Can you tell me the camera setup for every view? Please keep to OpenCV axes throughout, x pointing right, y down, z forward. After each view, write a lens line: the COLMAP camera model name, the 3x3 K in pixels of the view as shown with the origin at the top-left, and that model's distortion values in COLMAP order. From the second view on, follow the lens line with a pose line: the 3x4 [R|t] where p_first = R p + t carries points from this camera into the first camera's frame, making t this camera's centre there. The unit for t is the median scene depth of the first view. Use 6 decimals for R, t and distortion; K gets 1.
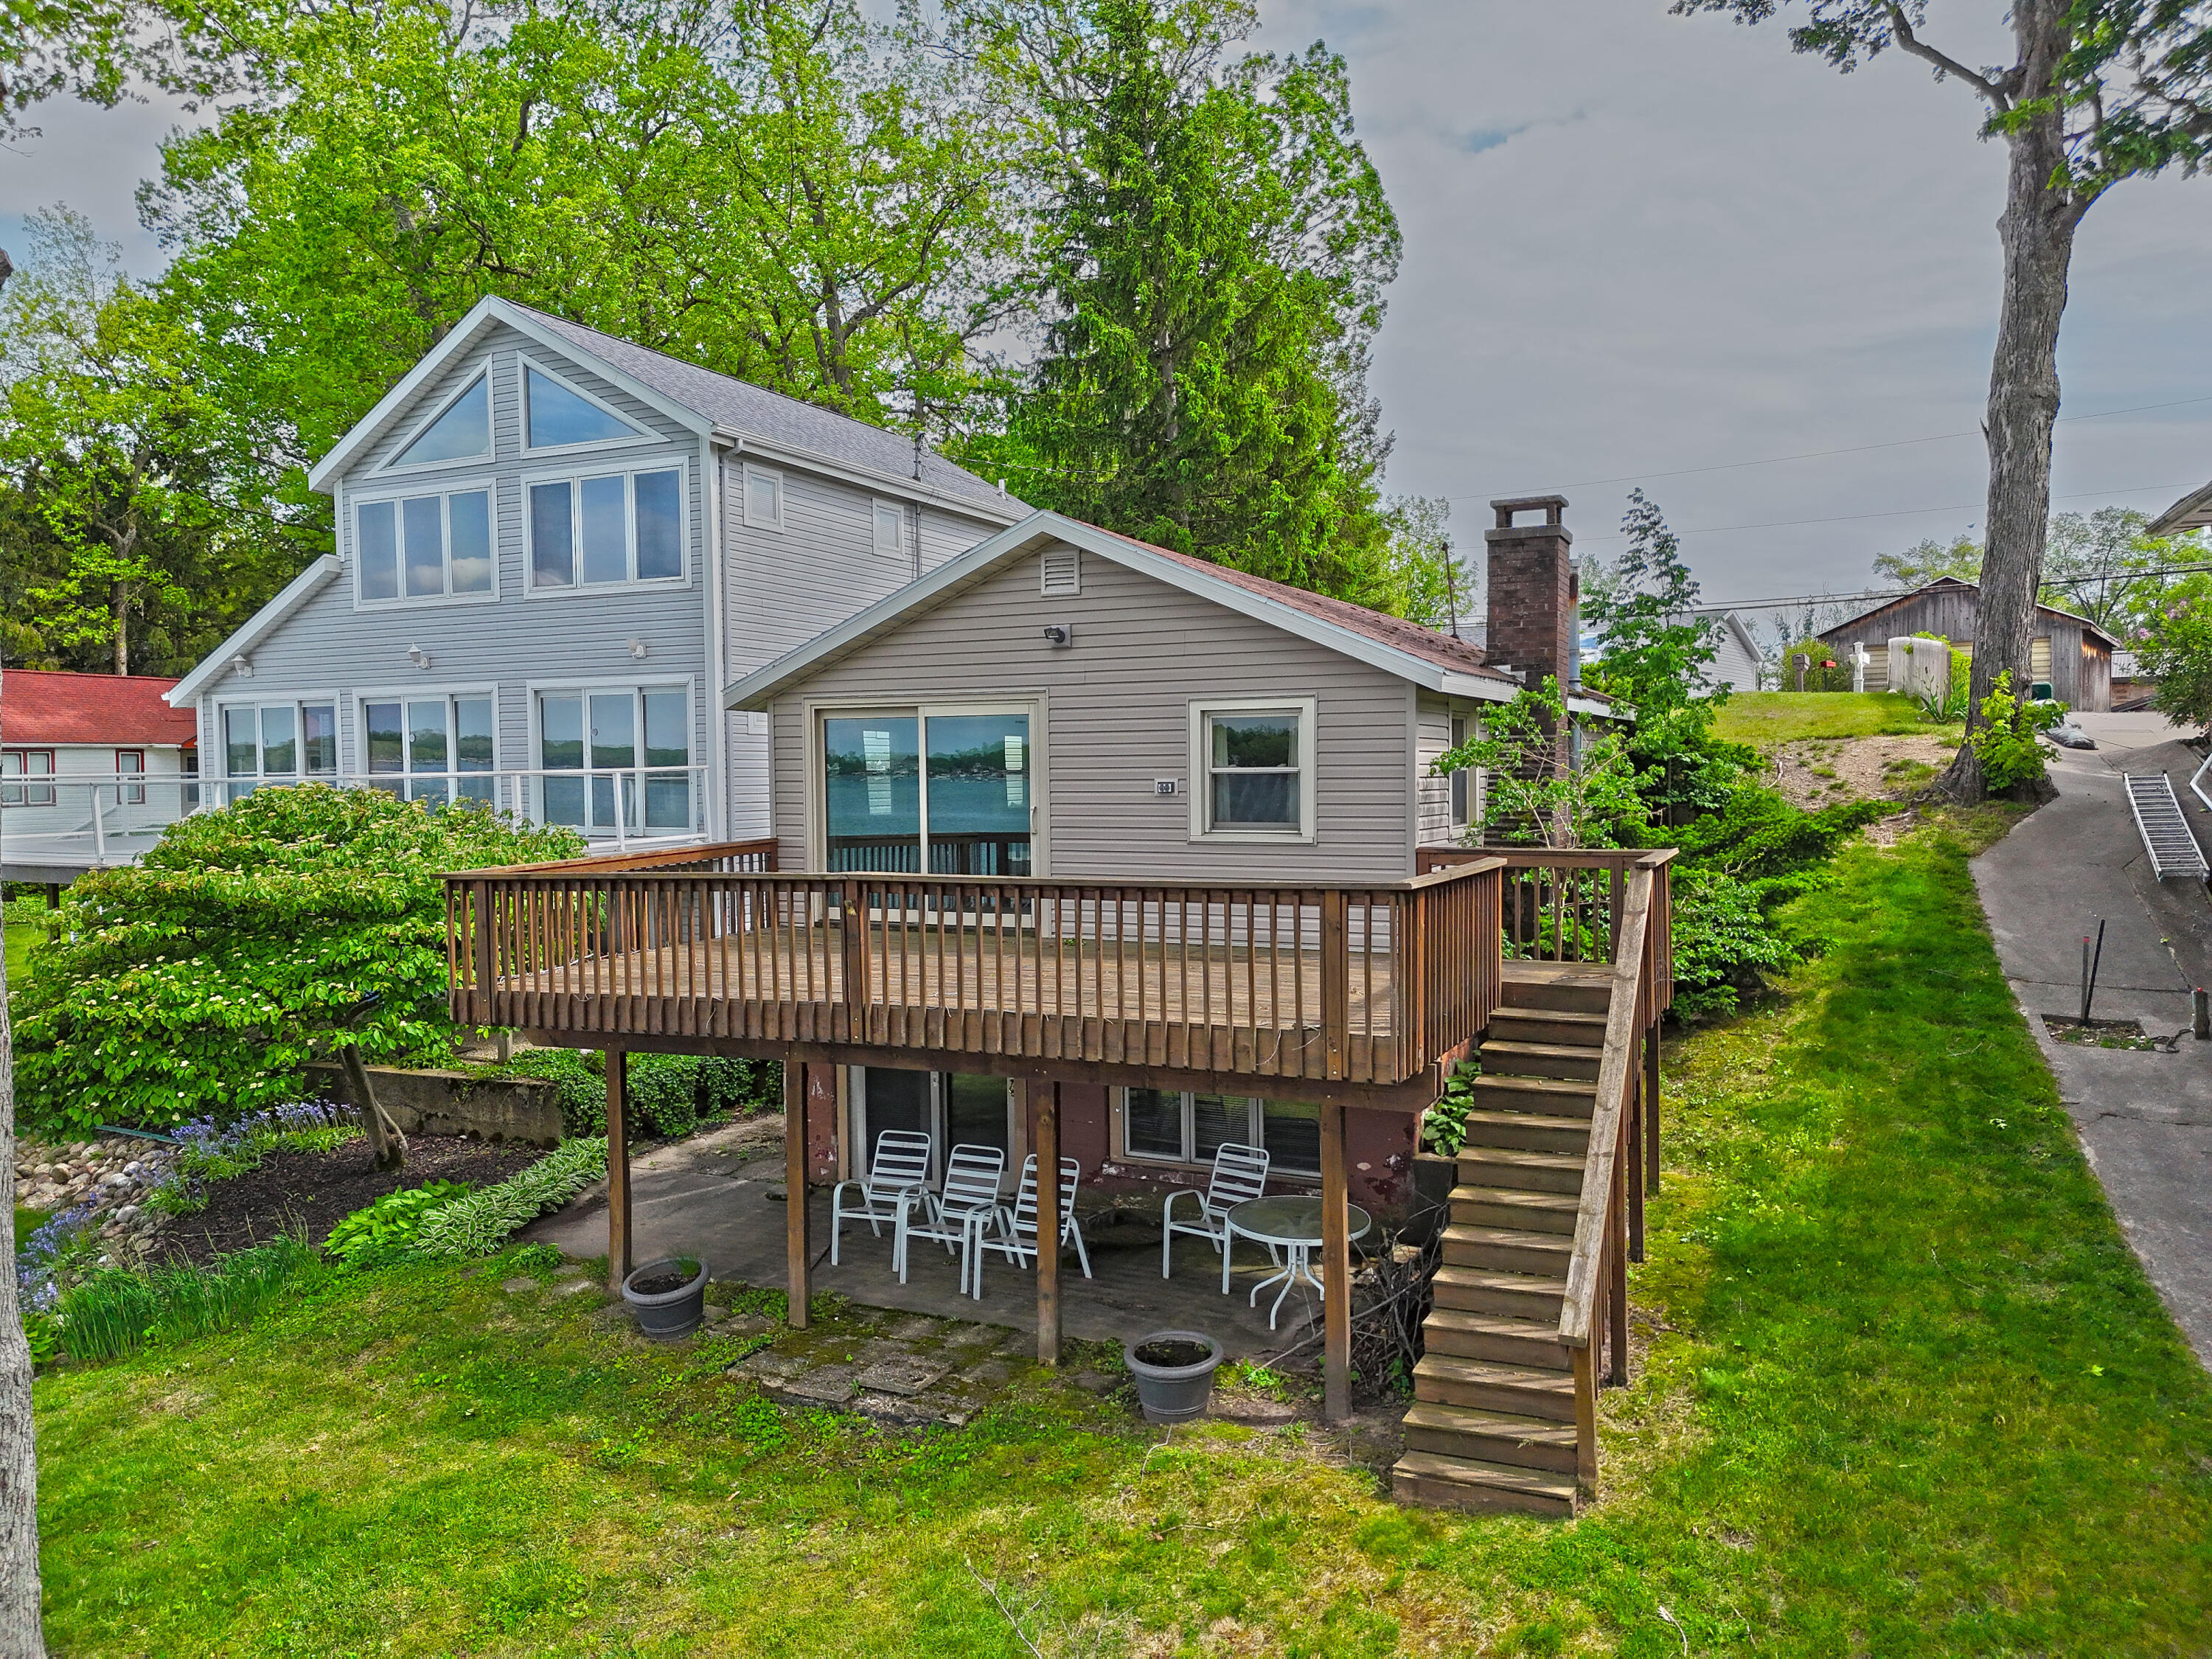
lens RADIAL K [[1553.9, 0, 1121.9], [0, 1553.9, 838.0], [0, 0, 1]] dist [0.063617, -0.064830]
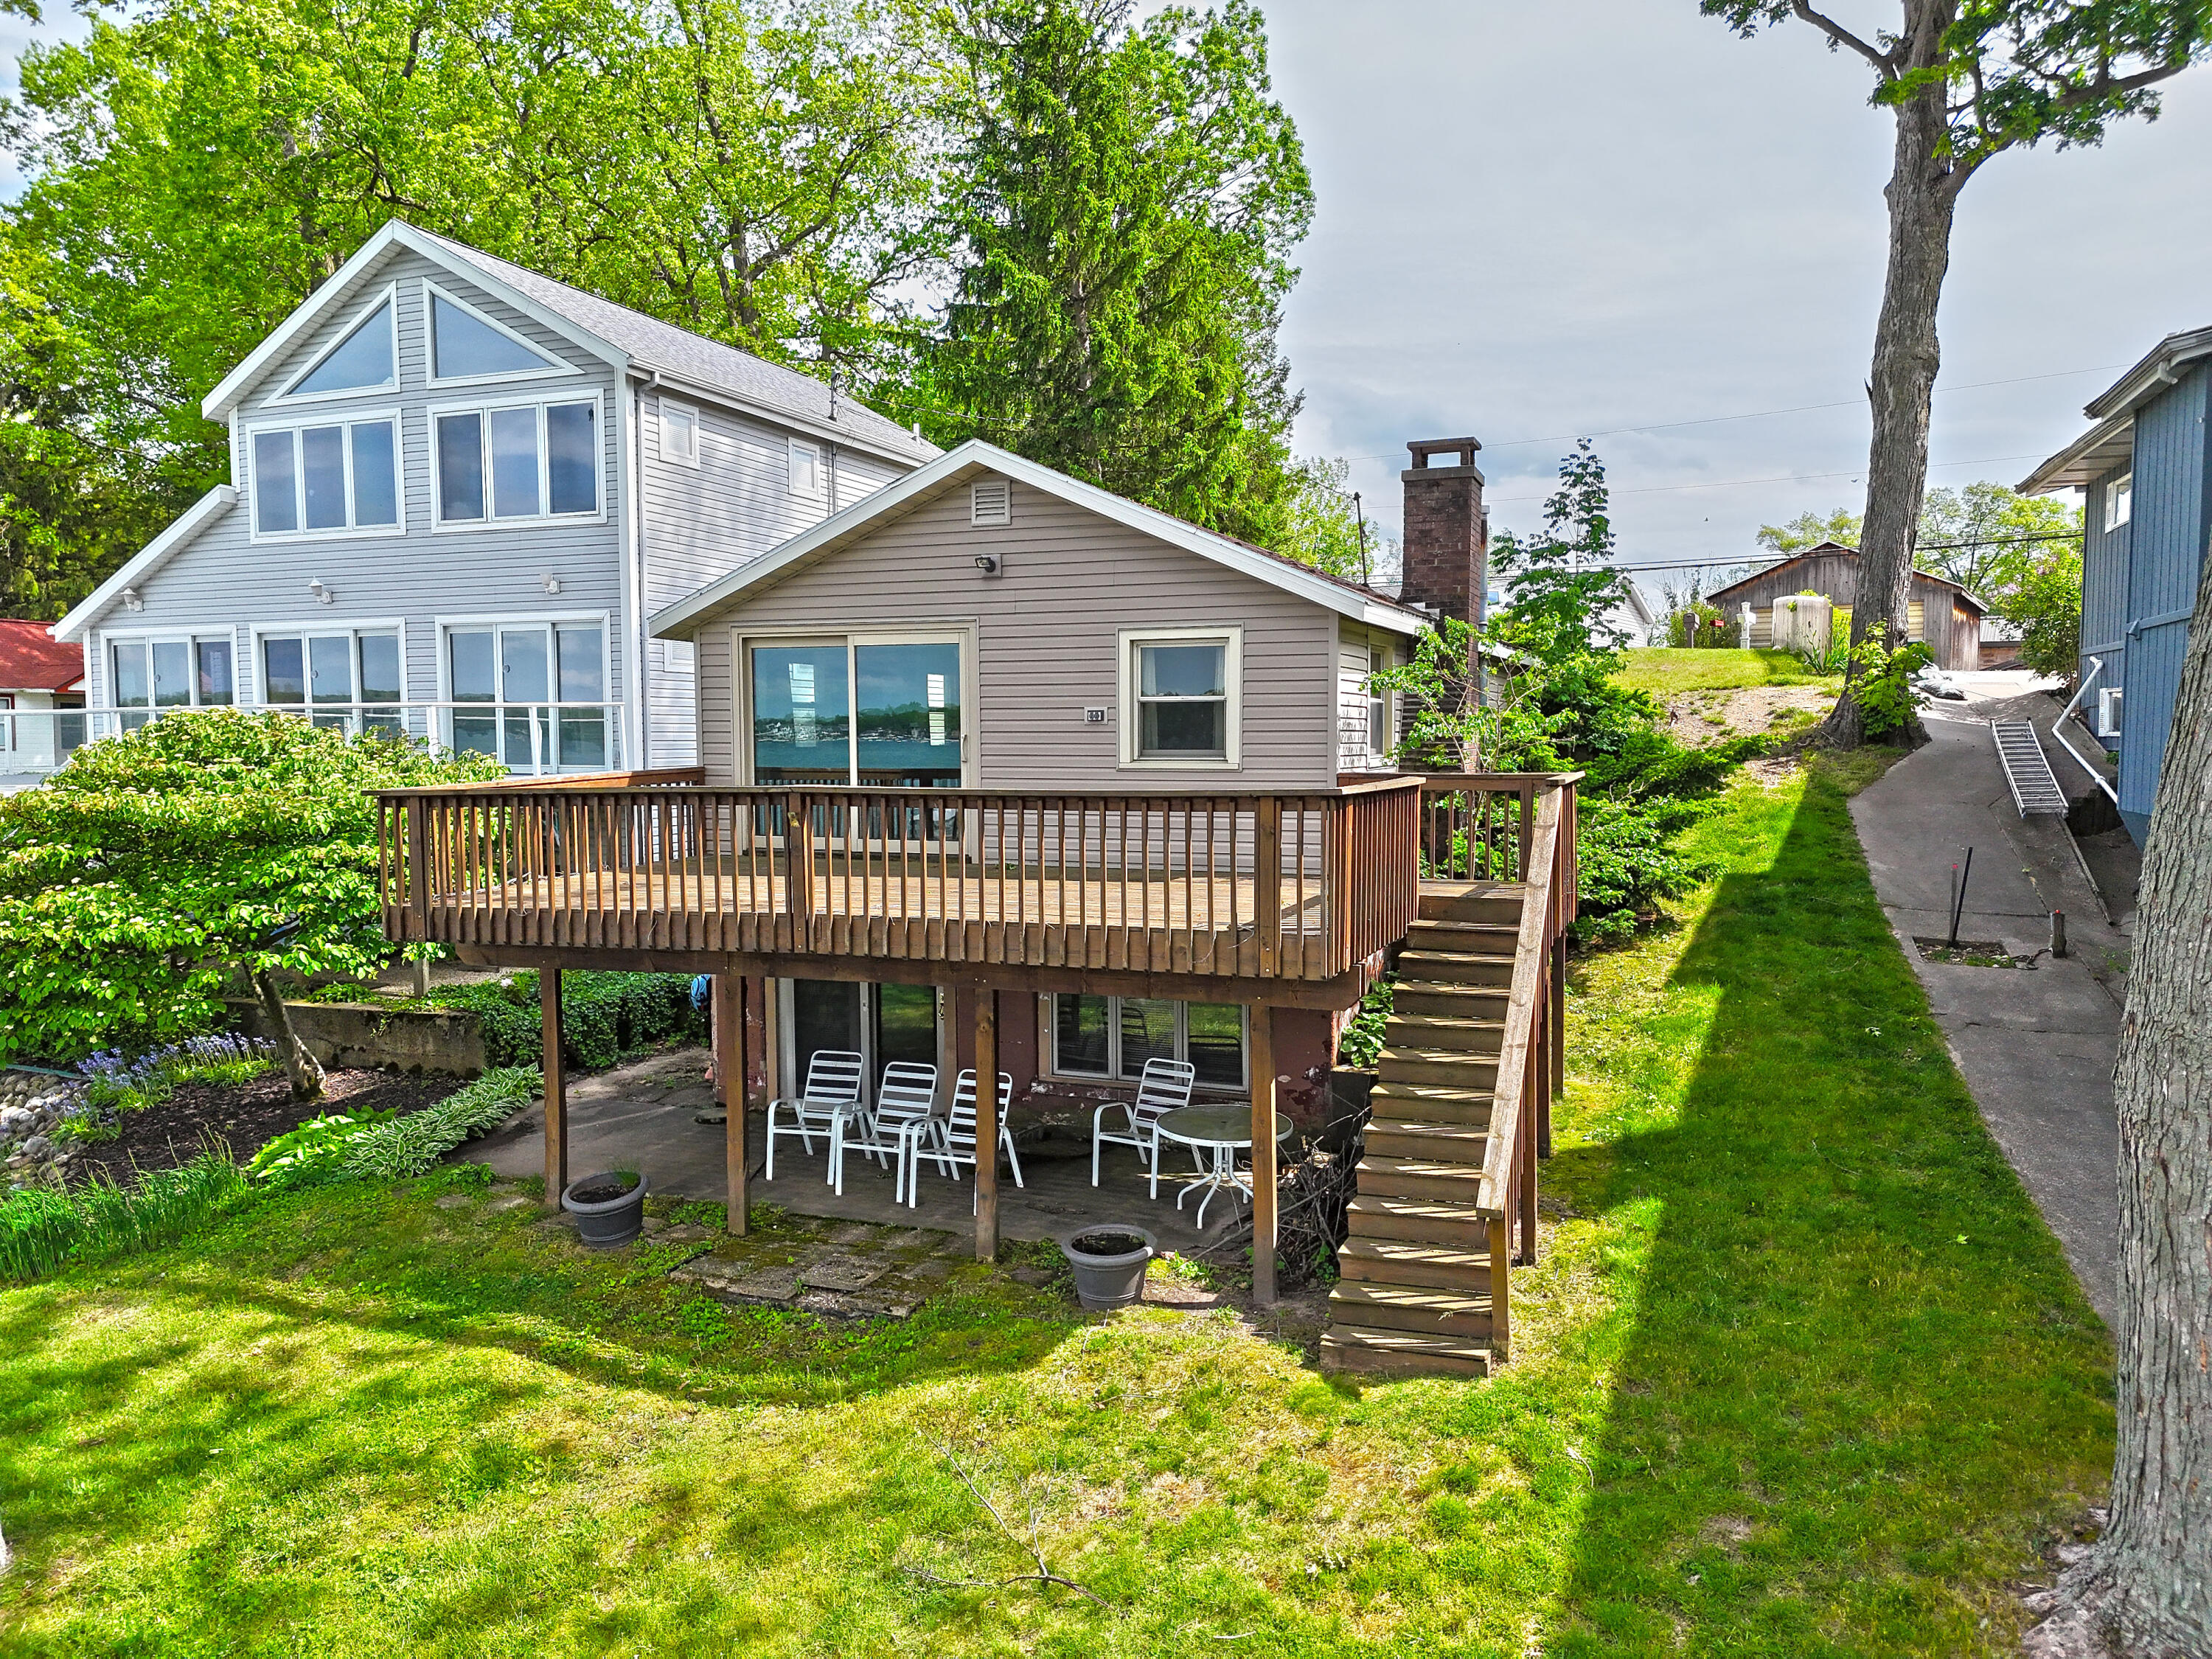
lens RADIAL K [[1553.9, 0, 1121.9], [0, 1553.9, 838.0], [0, 0, 1]] dist [0.063617, -0.064830]
pose [[0.997991, 0.002415, 0.063316, -0.018002], [-0.003883, 0.999727, 0.023060, 0.023938], [-0.063243, -0.023259, 0.997727, -0.025029]]
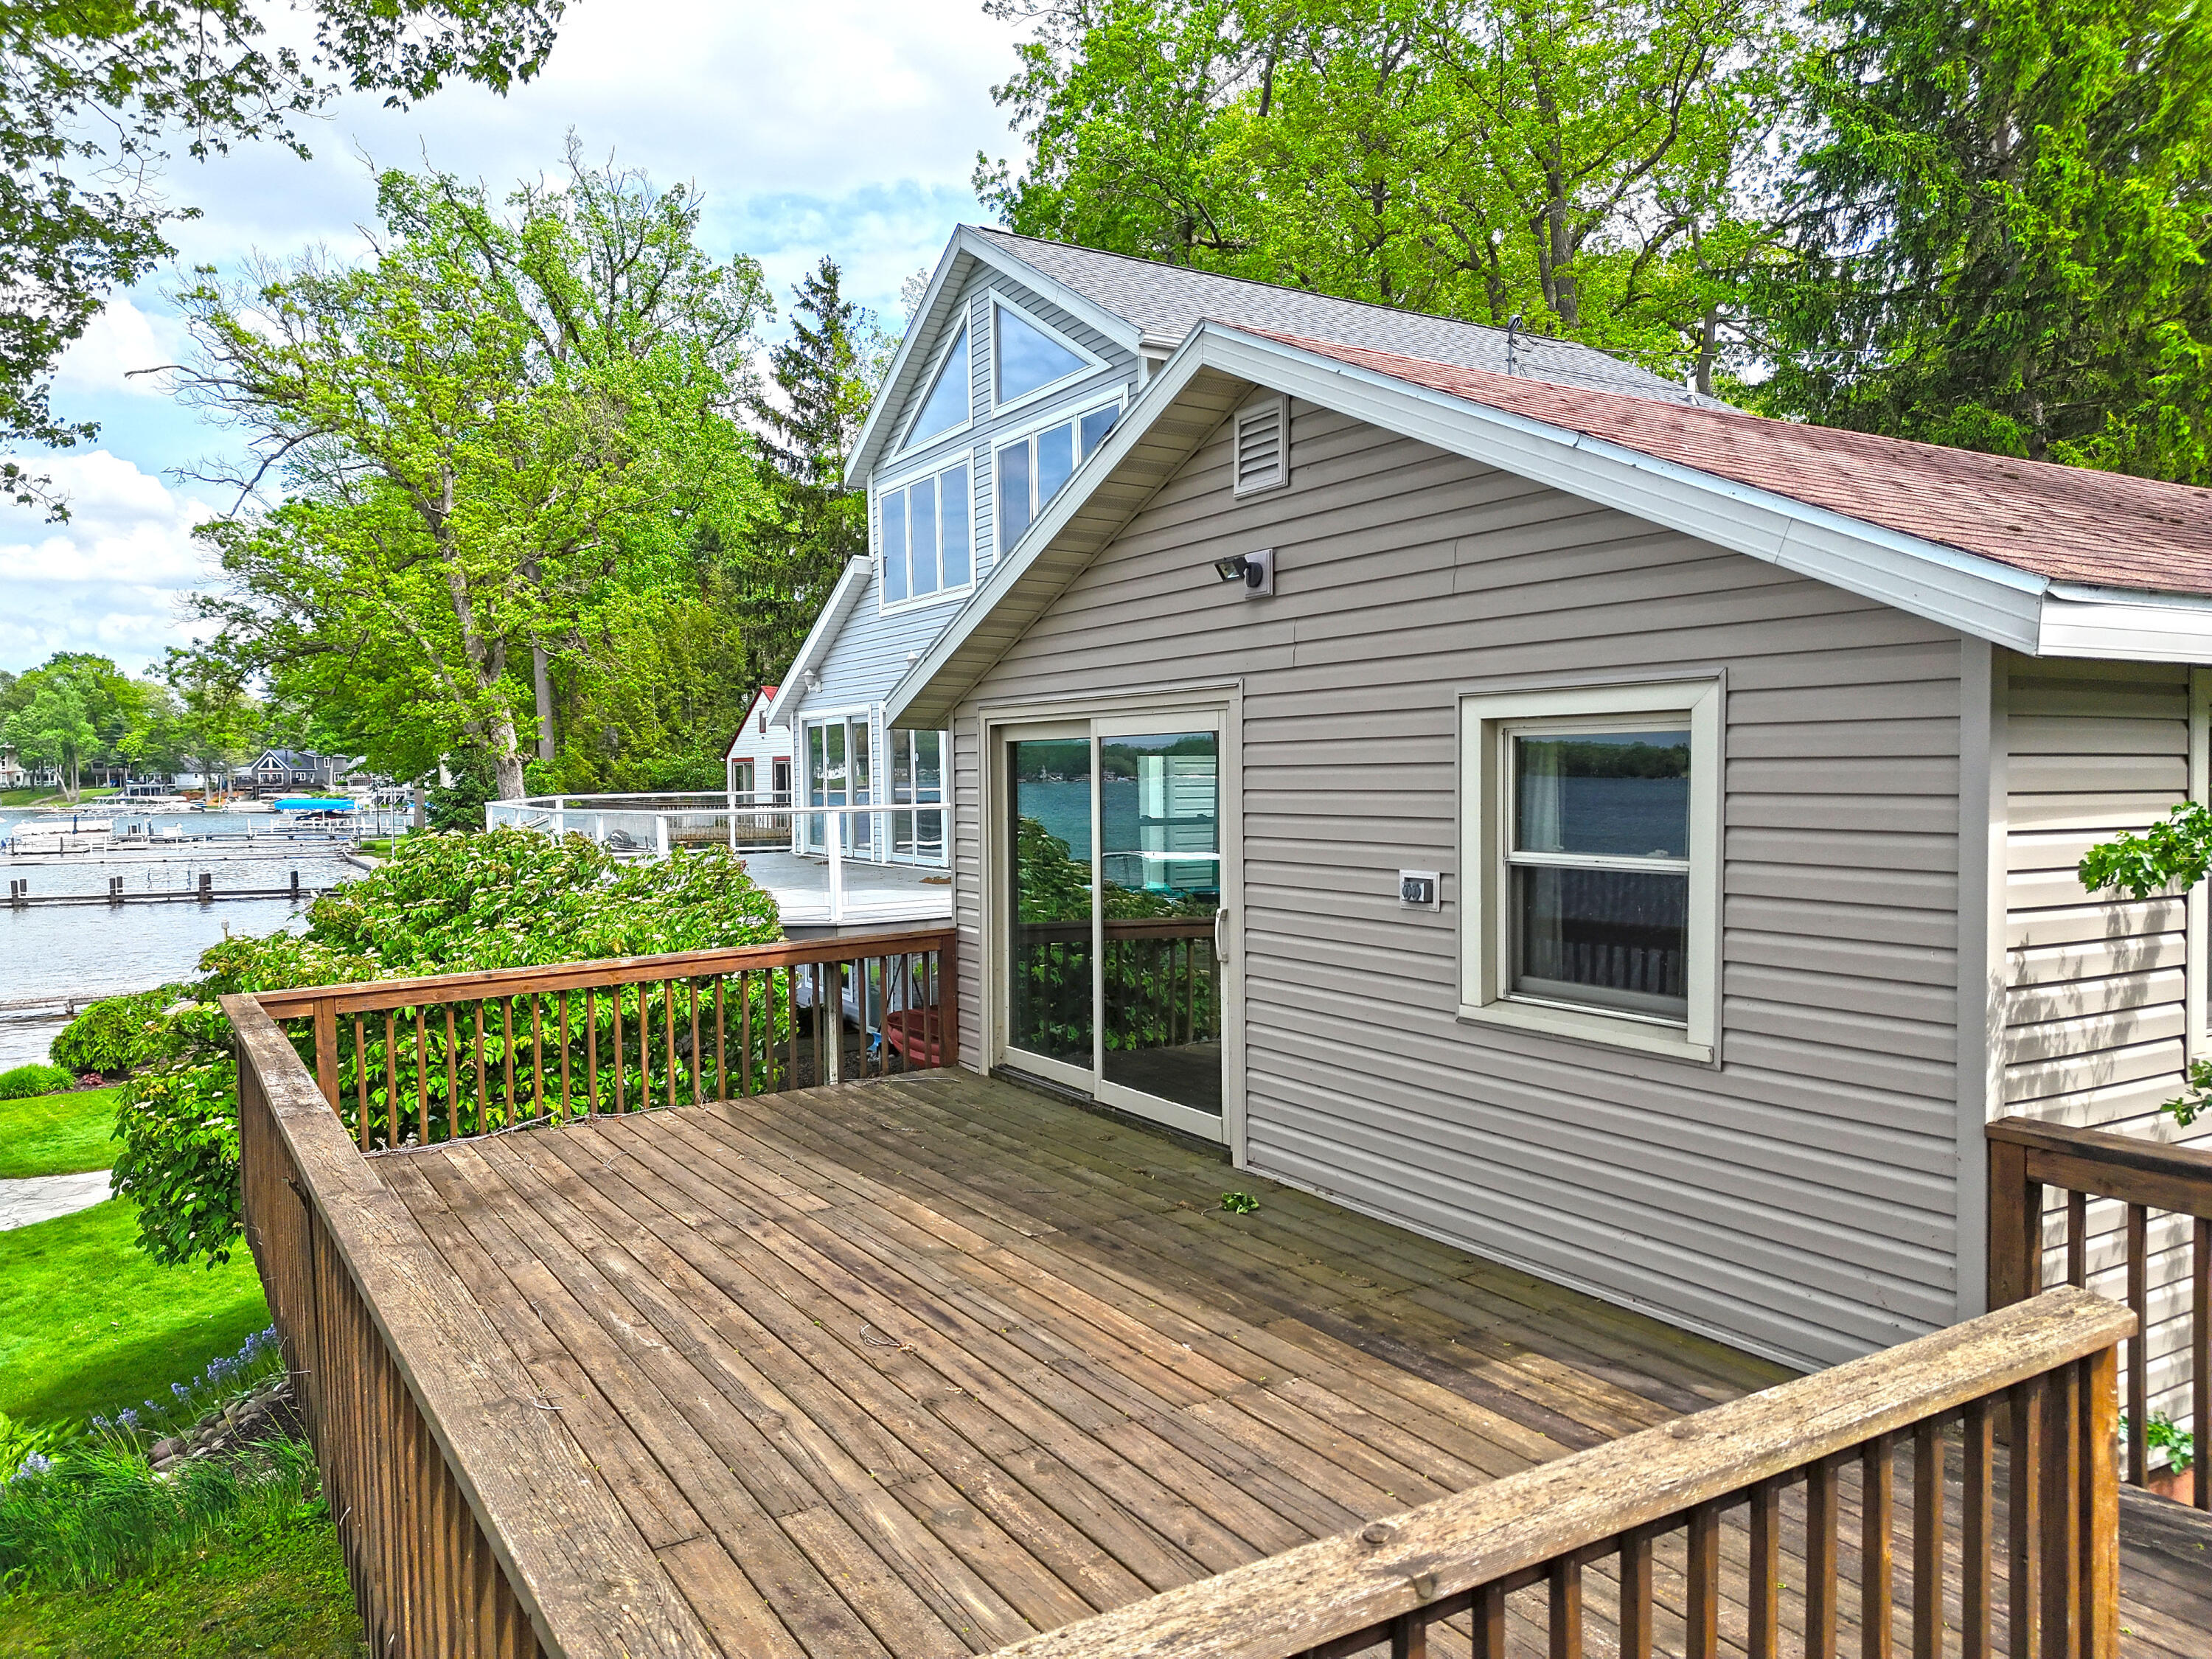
lens RADIAL K [[1553.9, 0, 1121.9], [0, 1553.9, 838.0], [0, 0, 1]] dist [0.063617, -0.064830]
pose [[0.846520, 0.020681, -0.531955, 0.190406], [-0.018143, 0.999785, 0.009998, -0.048749], [0.532048, 0.001188, 0.846714, 0.547076]]
